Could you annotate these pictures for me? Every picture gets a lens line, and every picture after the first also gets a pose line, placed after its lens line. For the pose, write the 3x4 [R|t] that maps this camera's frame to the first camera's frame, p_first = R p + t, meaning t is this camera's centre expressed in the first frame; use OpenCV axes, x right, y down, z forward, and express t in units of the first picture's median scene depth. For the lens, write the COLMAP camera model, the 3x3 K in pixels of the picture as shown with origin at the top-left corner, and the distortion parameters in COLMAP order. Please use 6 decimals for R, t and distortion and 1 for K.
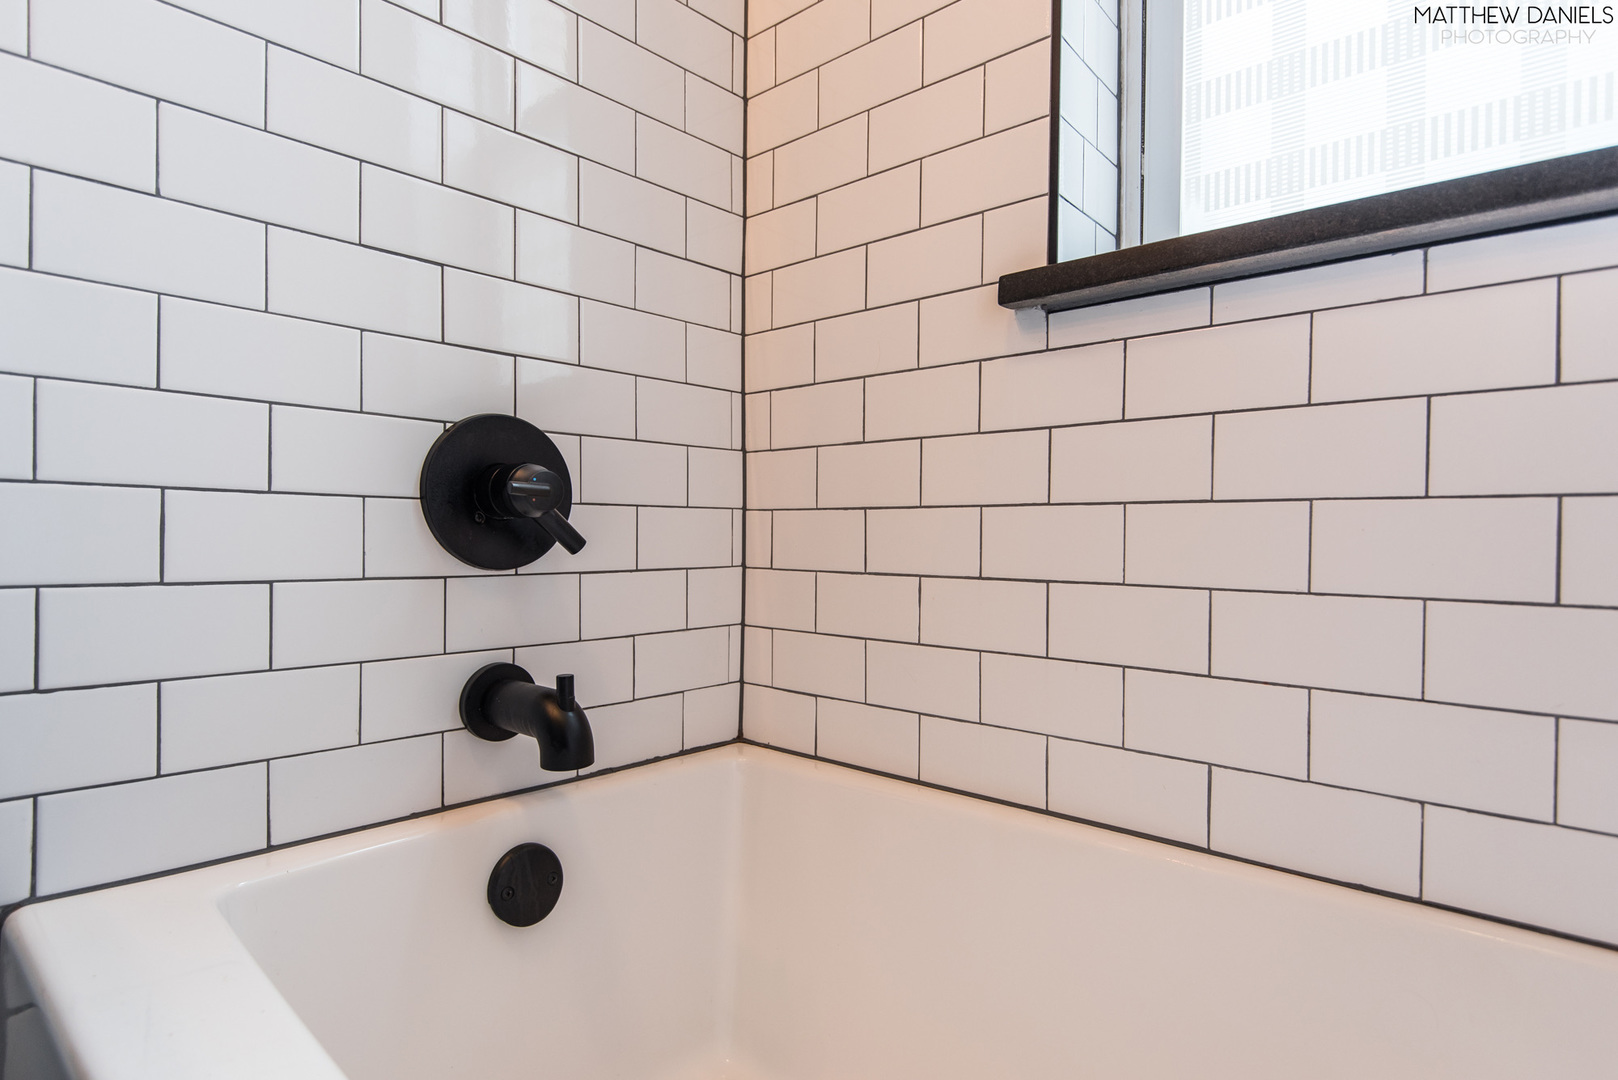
lens RADIAL K [[867.1, 0, 809.0], [0, 867.1, 540.0], [0, 0, 1]] dist [0.003003, -0.000112]
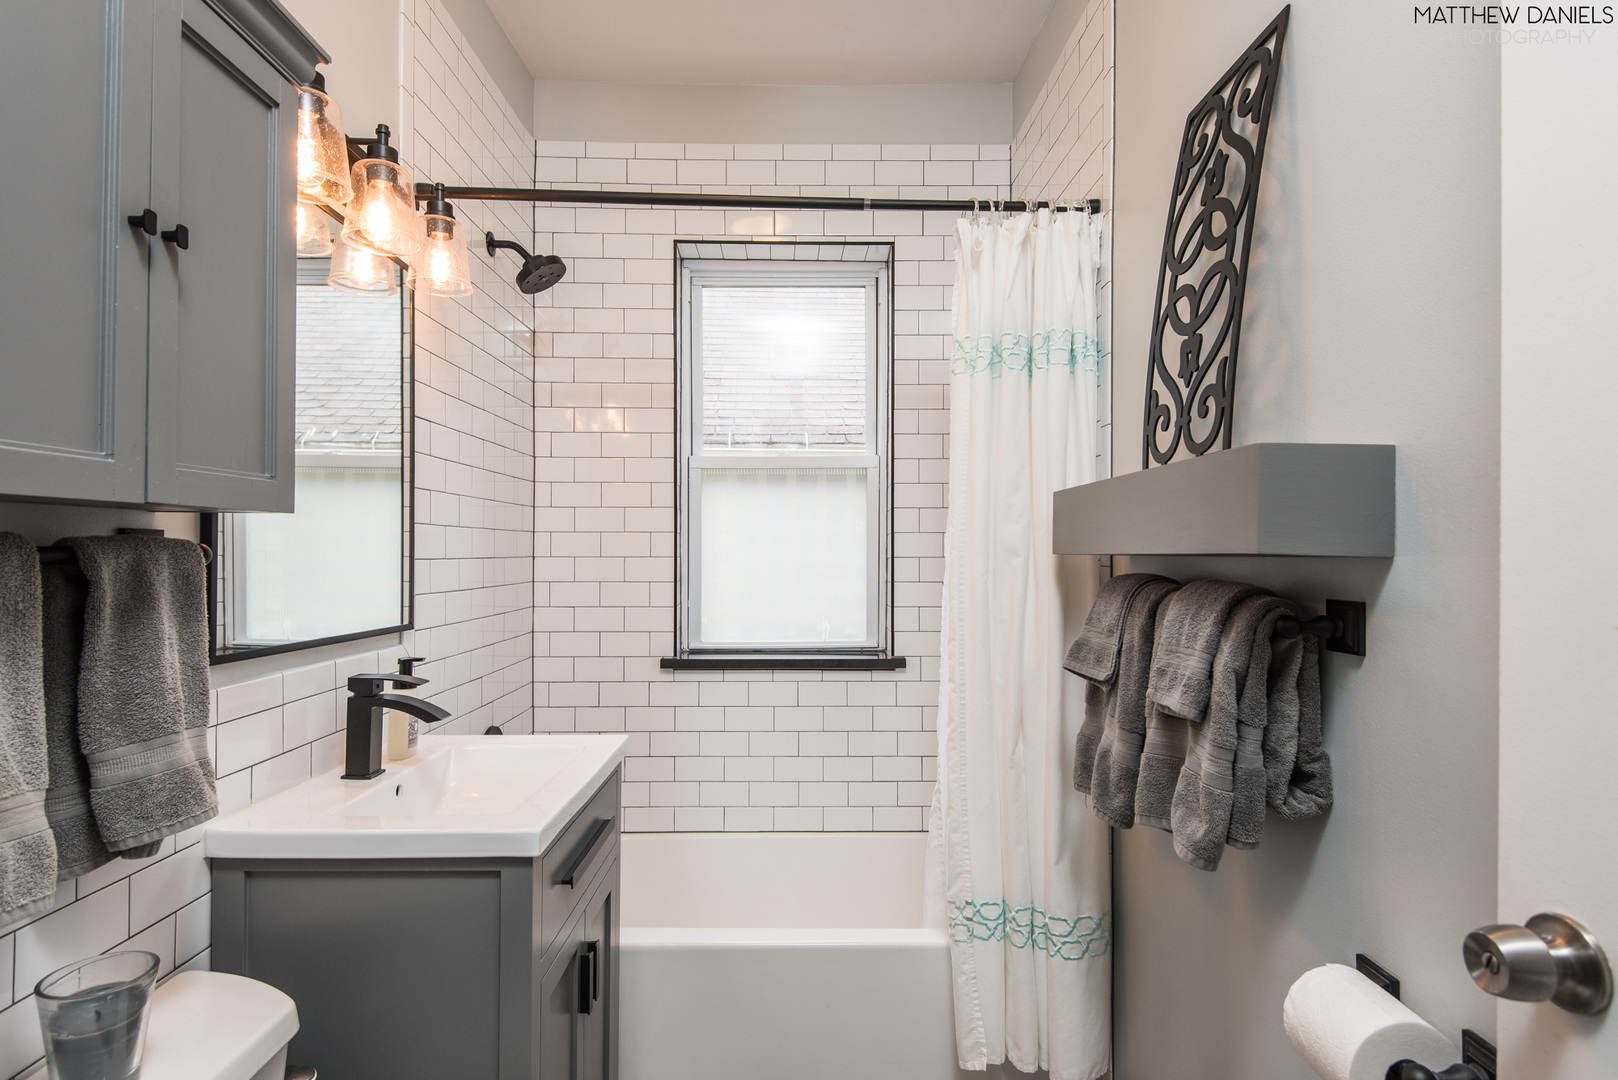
lens RADIAL K [[872.9, 0, 801.6], [0, 872.9, 543.2], [0, 0, 1]] dist [0.061691, -0.043129]
pose [[0.742113, -0.004594, 0.670259, -1.458603], [0.010216, 0.999938, -0.004457, -0.684281], [-0.670197, 0.010155, 0.742114, -1.611928]]
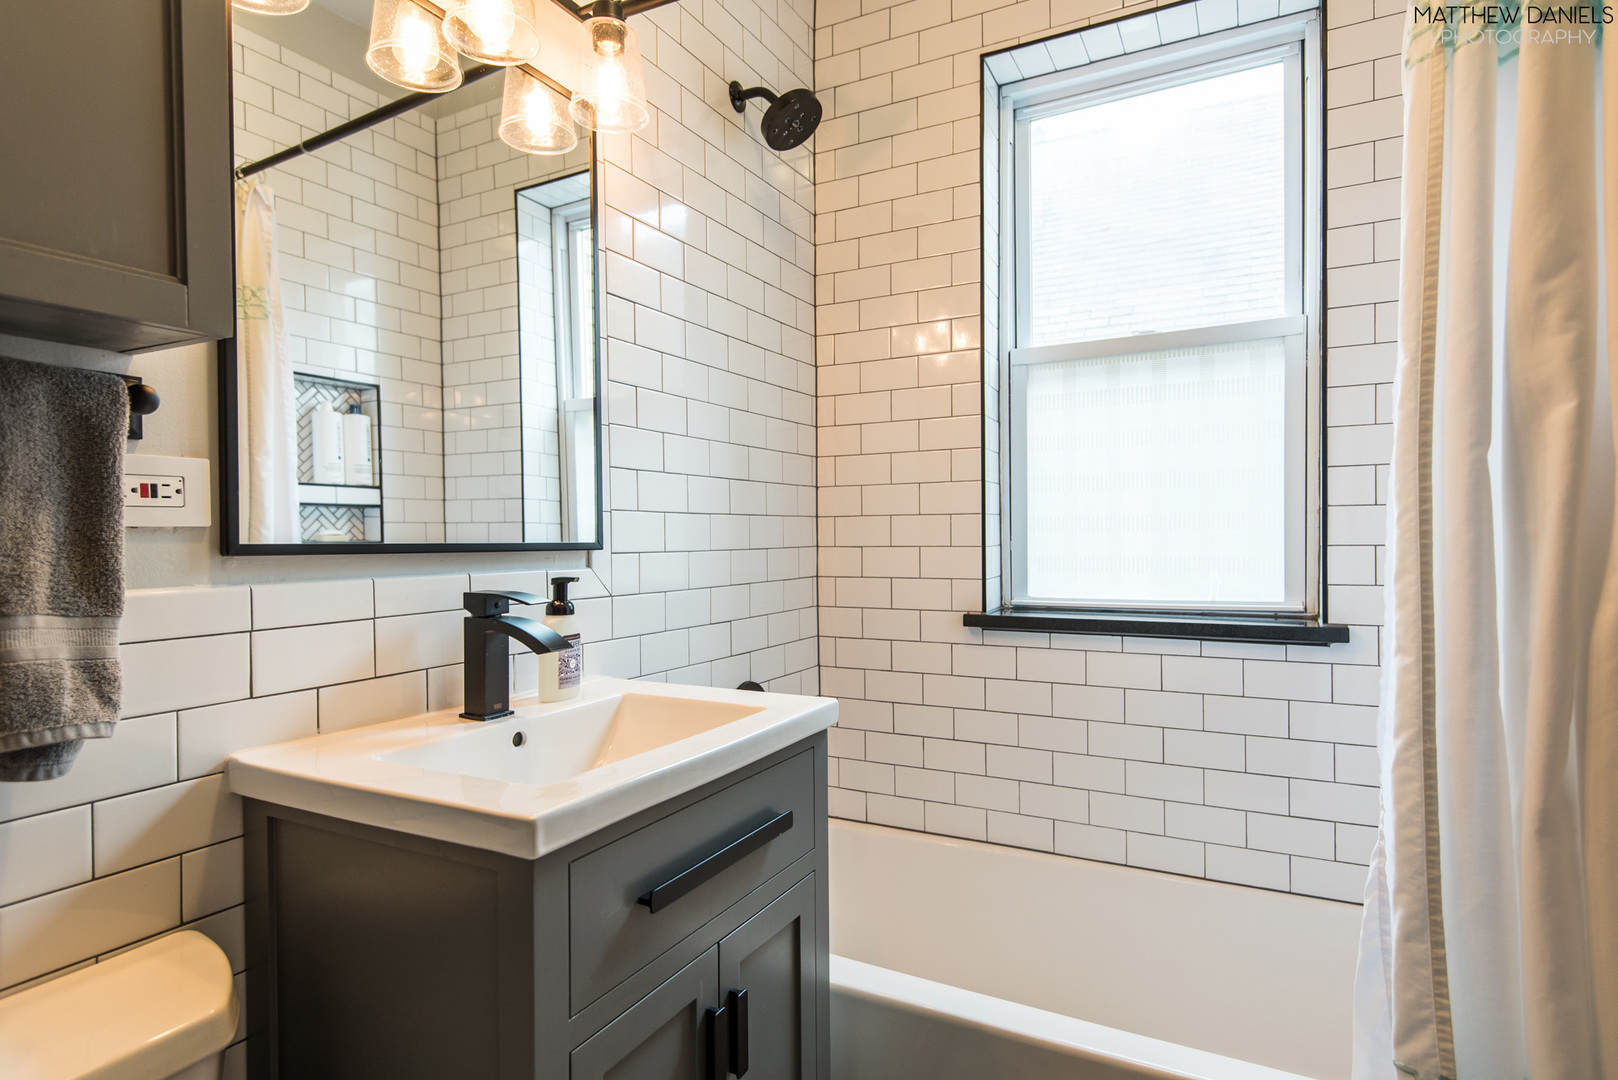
lens RADIAL K [[872.9, 0, 801.6], [0, 872.9, 543.2], [0, 0, 1]] dist [0.061691, -0.043129]
pose [[0.972788, -0.020427, 0.230795, -0.734559], [0.020419, 0.999789, 0.002422, -0.502132], [-0.230795, 0.002356, 0.972999, -1.181594]]
